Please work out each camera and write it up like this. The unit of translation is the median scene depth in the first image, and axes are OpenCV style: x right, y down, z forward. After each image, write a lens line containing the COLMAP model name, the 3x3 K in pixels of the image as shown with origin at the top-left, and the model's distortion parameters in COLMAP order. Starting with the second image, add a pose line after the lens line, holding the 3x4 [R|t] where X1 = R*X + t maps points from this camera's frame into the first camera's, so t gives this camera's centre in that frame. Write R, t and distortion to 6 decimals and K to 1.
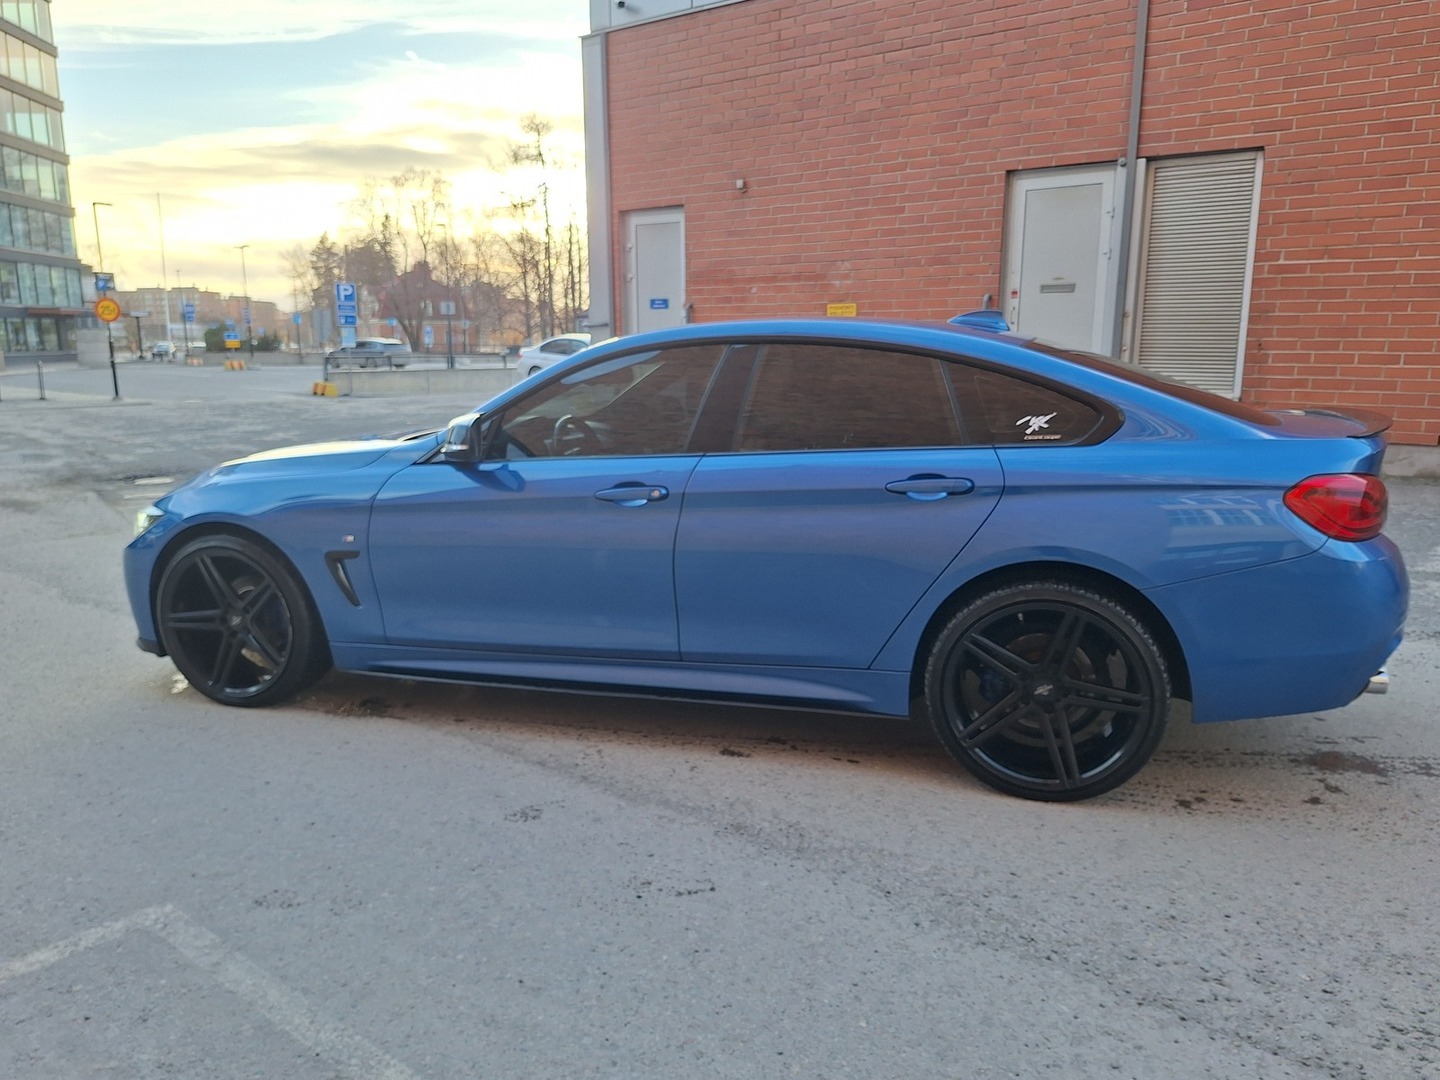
lens RADIAL K [[1004.8, 0, 720.0], [0, 1004.8, 540.0], [0, 0, 1]] dist [0.069527, -0.078503]
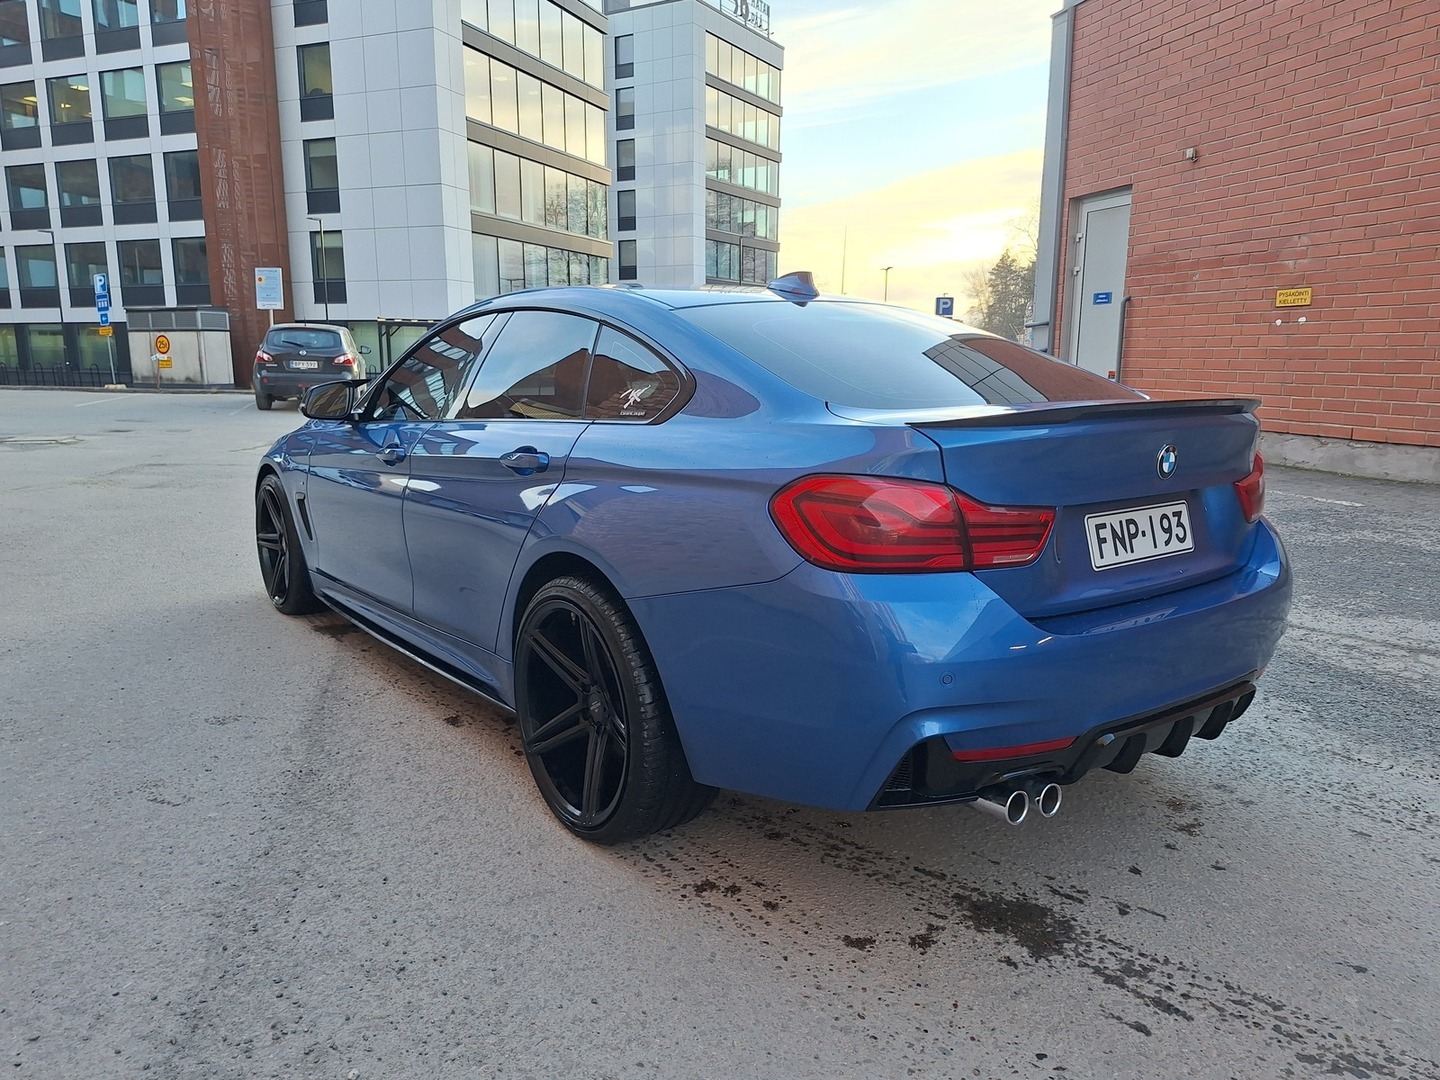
lens RADIAL K [[1010.8, 0, 720.0], [0, 1010.8, 540.0], [0, 0, 1]] dist [0.032815, -0.032514]
pose [[0.804470, 0.107382, -0.584207, 0.294071], [-0.115721, 0.993011, 0.023173, -0.007280], [0.582612, 0.048963, 0.811274, 0.123335]]
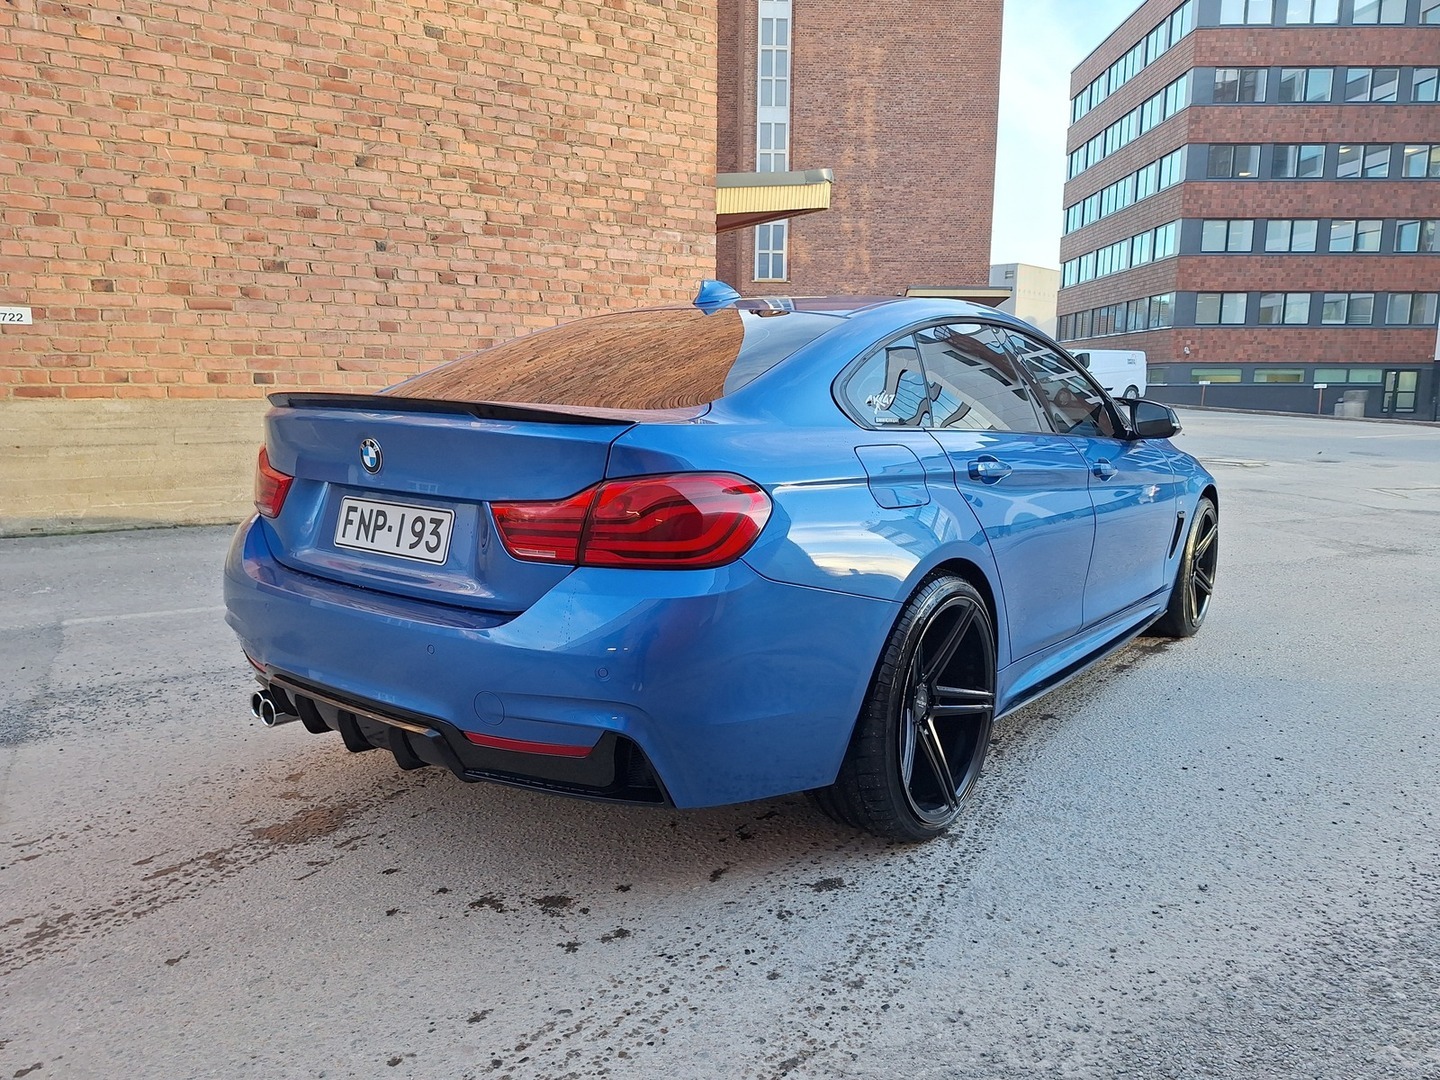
lens RADIAL K [[1010.8, 0, 720.0], [0, 1010.8, 540.0], [0, 0, 1]] dist [0.032815, -0.032514]
pose [[-0.345327, 0.140687, -0.927877, 0.434945], [-0.190796, 0.957527, 0.216191, -0.081500], [0.918883, 0.251692, -0.303817, 0.535666]]
